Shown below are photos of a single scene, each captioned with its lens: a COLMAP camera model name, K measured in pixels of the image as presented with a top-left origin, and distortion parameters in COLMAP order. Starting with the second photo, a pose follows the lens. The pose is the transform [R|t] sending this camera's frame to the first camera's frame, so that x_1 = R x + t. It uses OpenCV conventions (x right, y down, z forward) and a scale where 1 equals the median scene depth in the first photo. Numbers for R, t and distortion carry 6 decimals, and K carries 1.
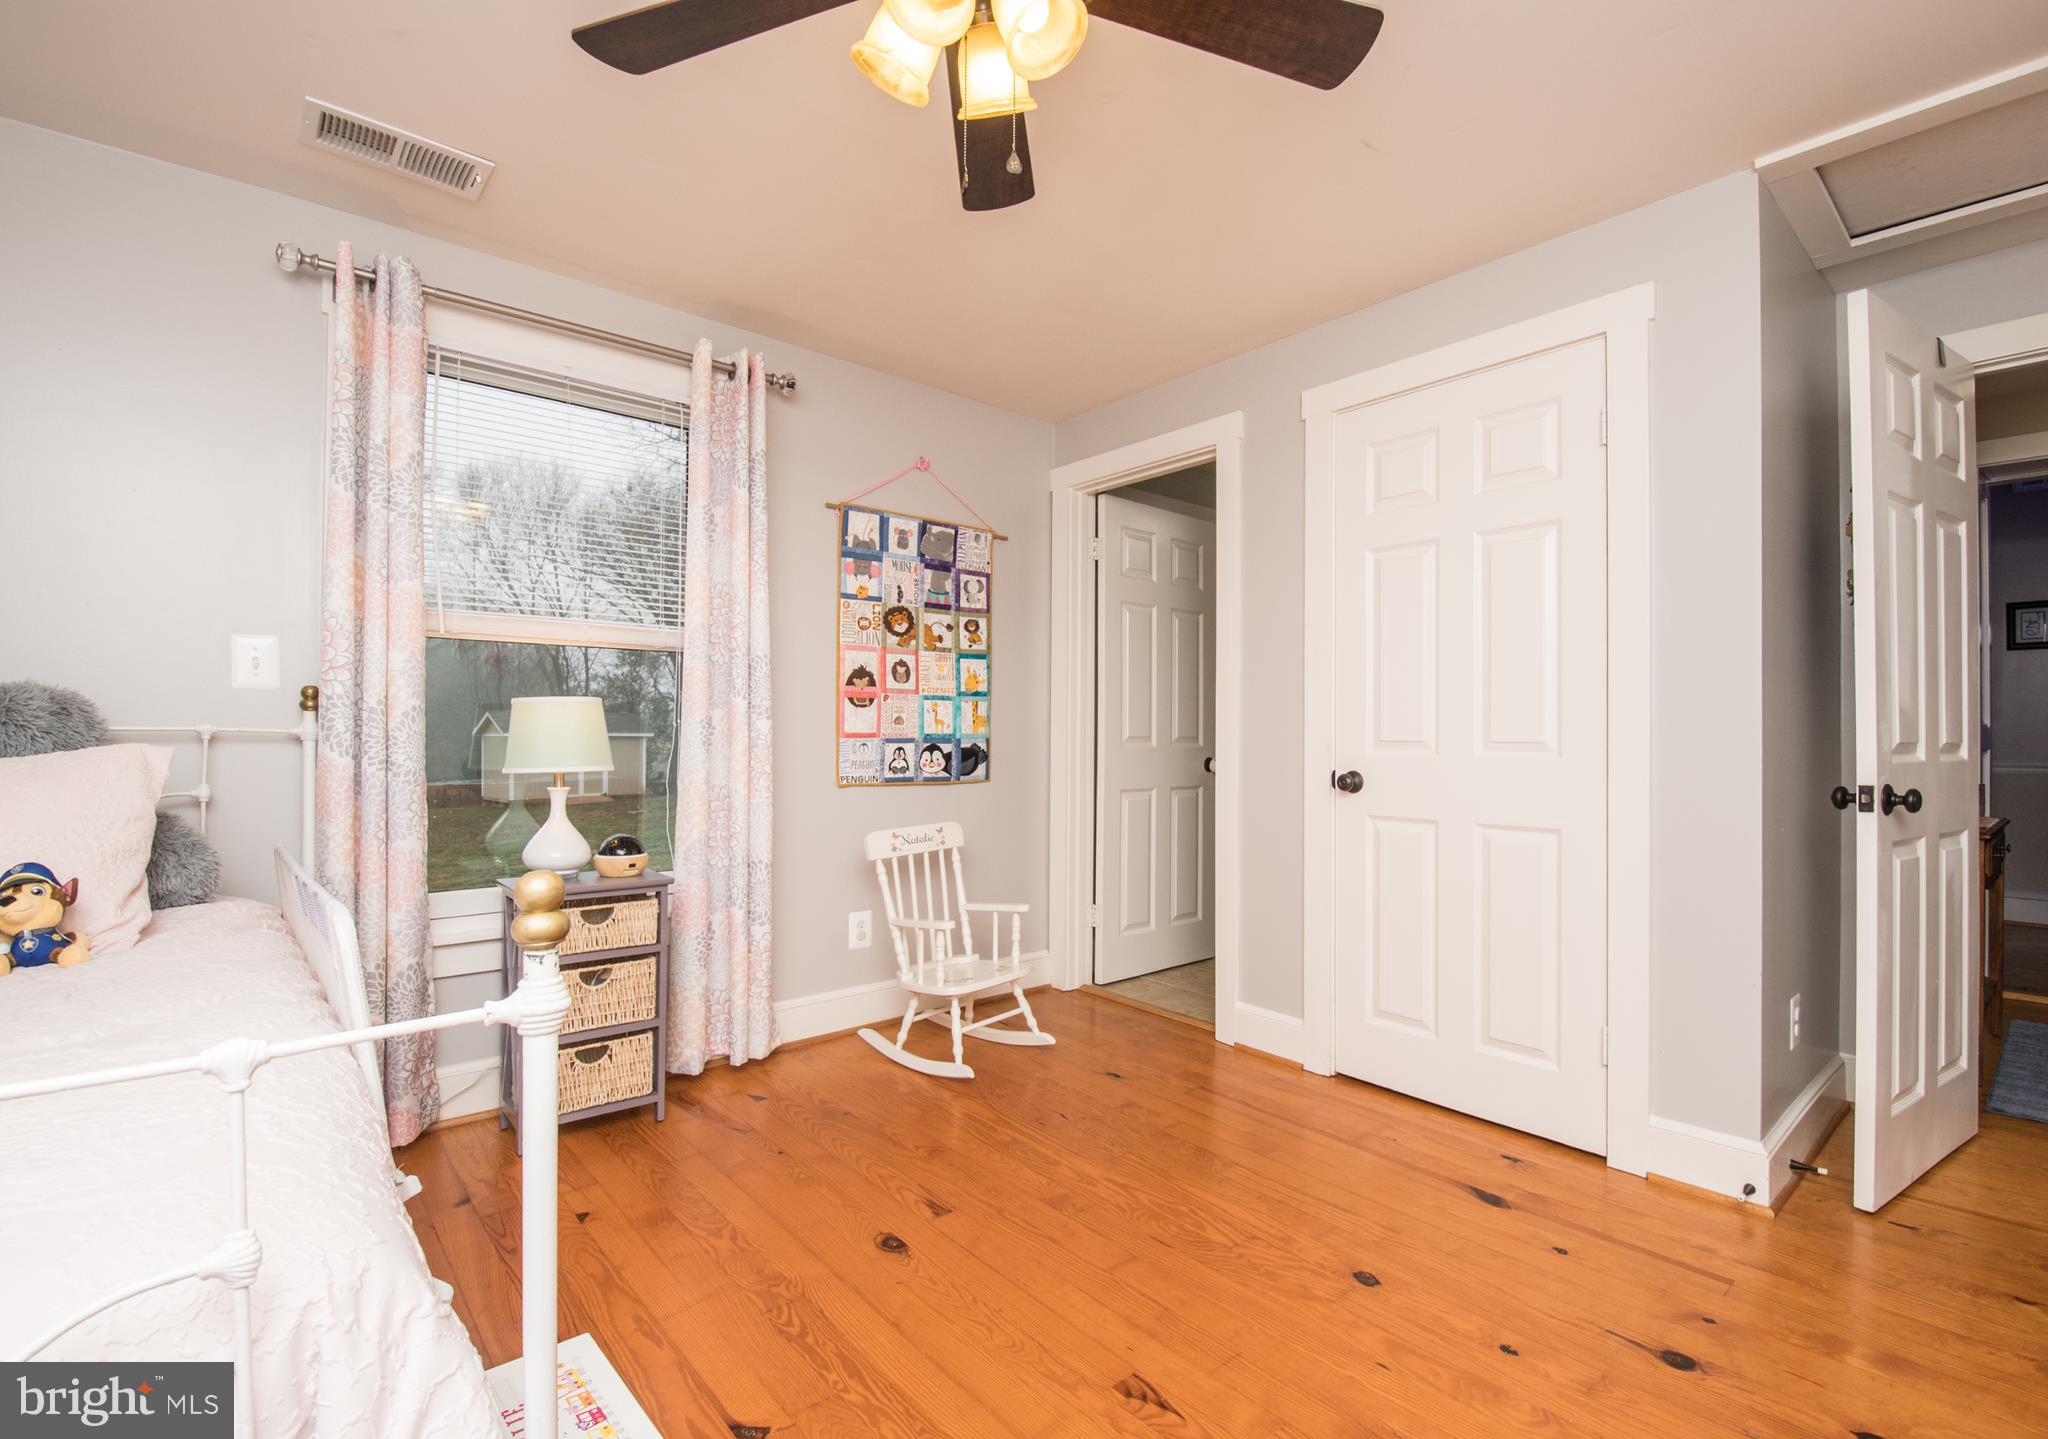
lens RADIAL K [[942.0, 0, 1024.0], [0, 942.0, 719.5], [0, 0, 1]] dist [-0.001359, -0.000005]
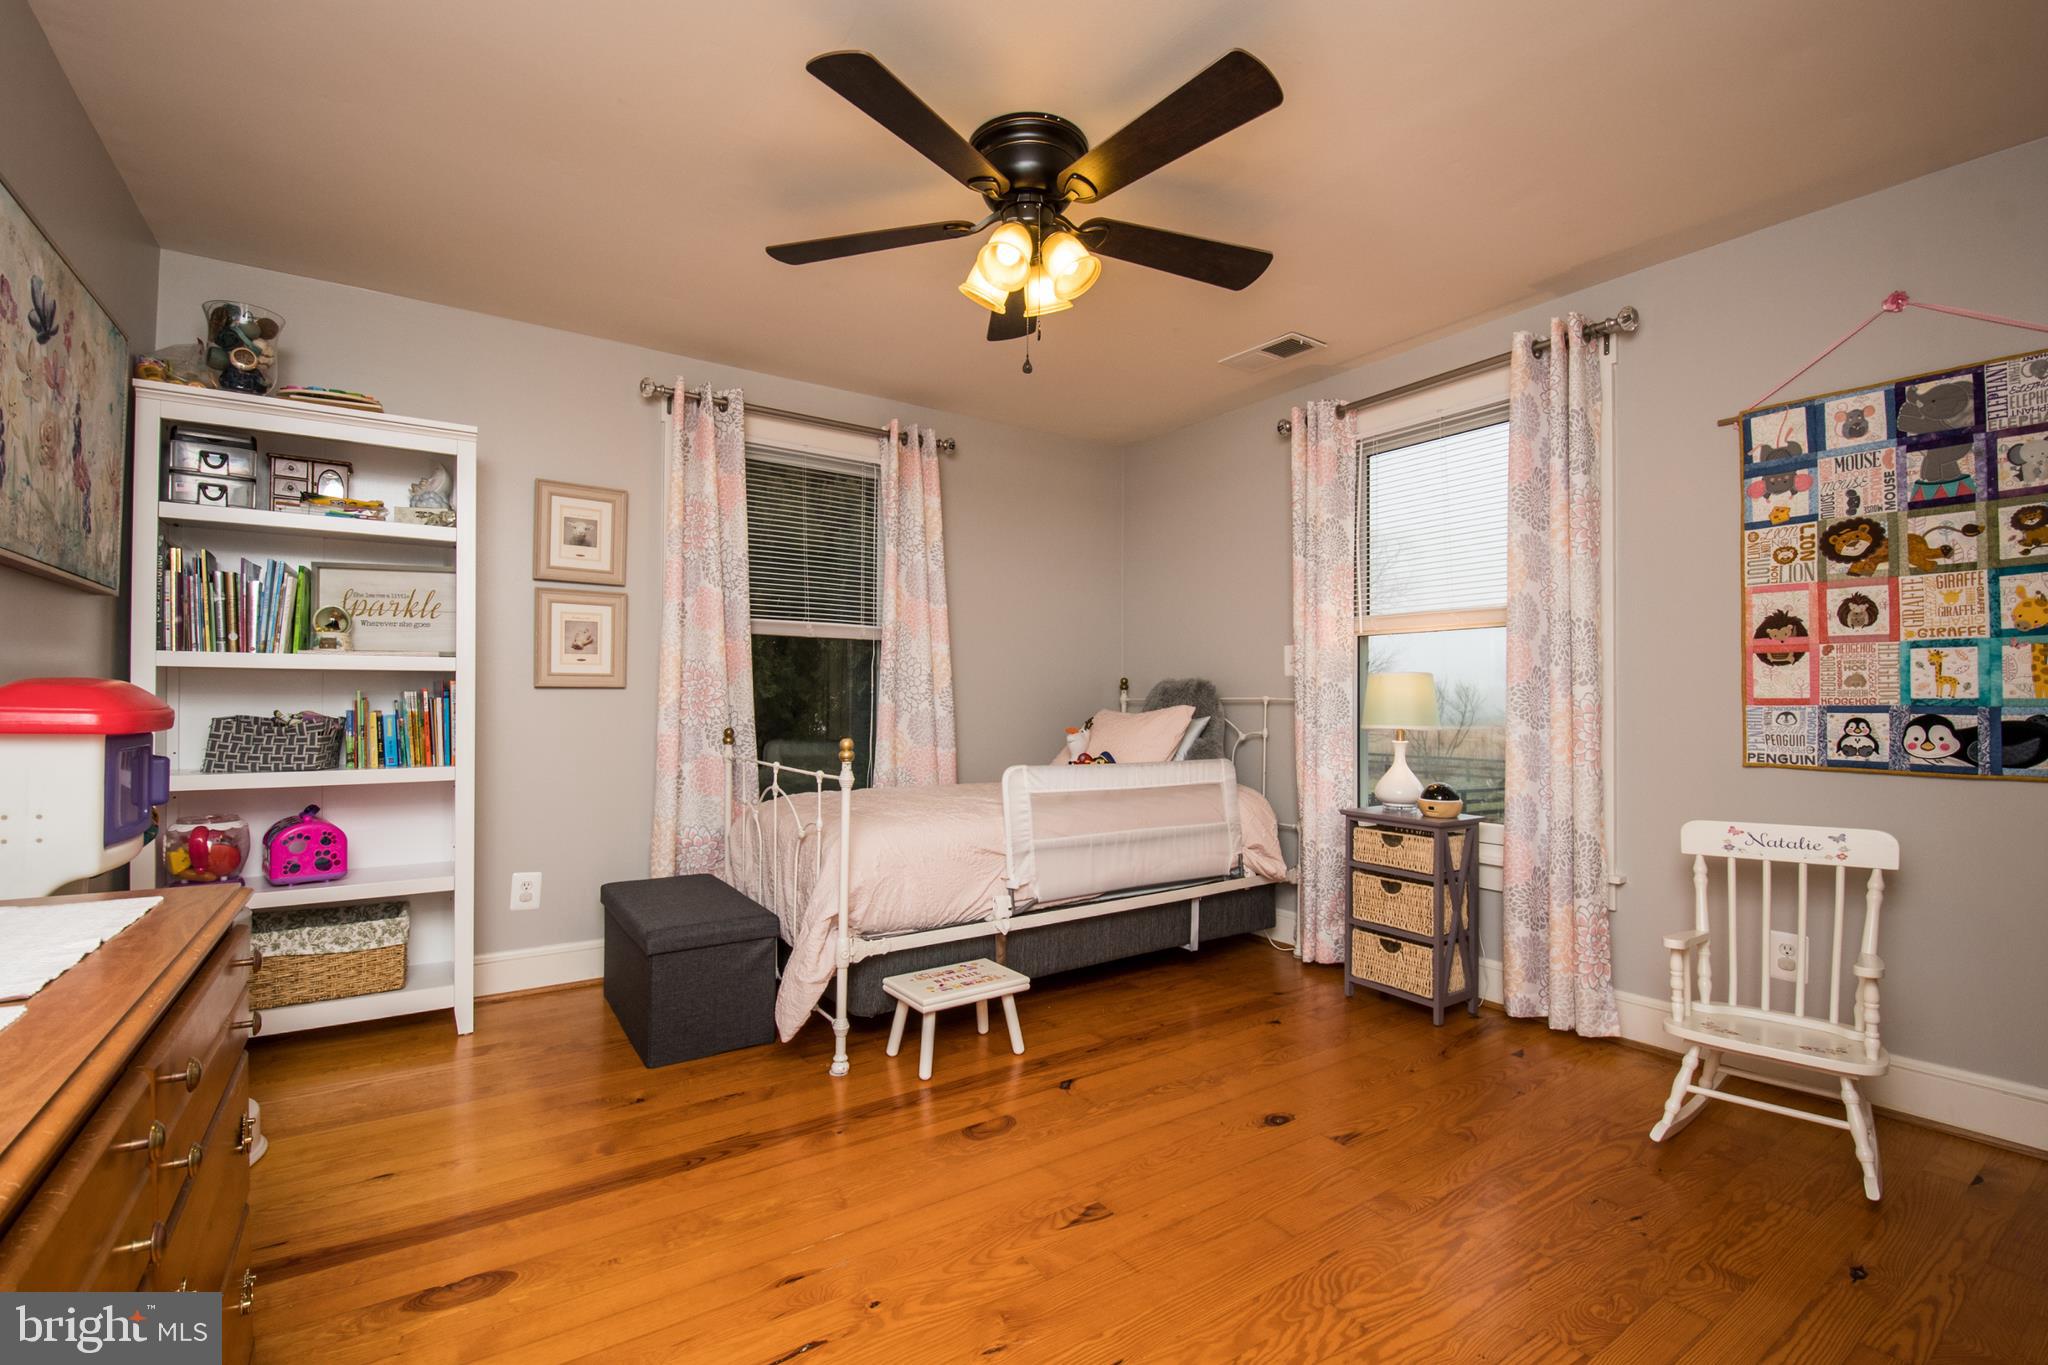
lens RADIAL K [[862.0, 0, 1024.0], [0, 862.0, 682.5], [0, 0, 1]] dist [-0.035403, 0.000036]
pose [[-0.107620, -0.028050, -0.993796, 0.552848], [0.008884, 0.999535, -0.029174, 0.015143], [0.994152, -0.011969, -0.107321, 0.446358]]
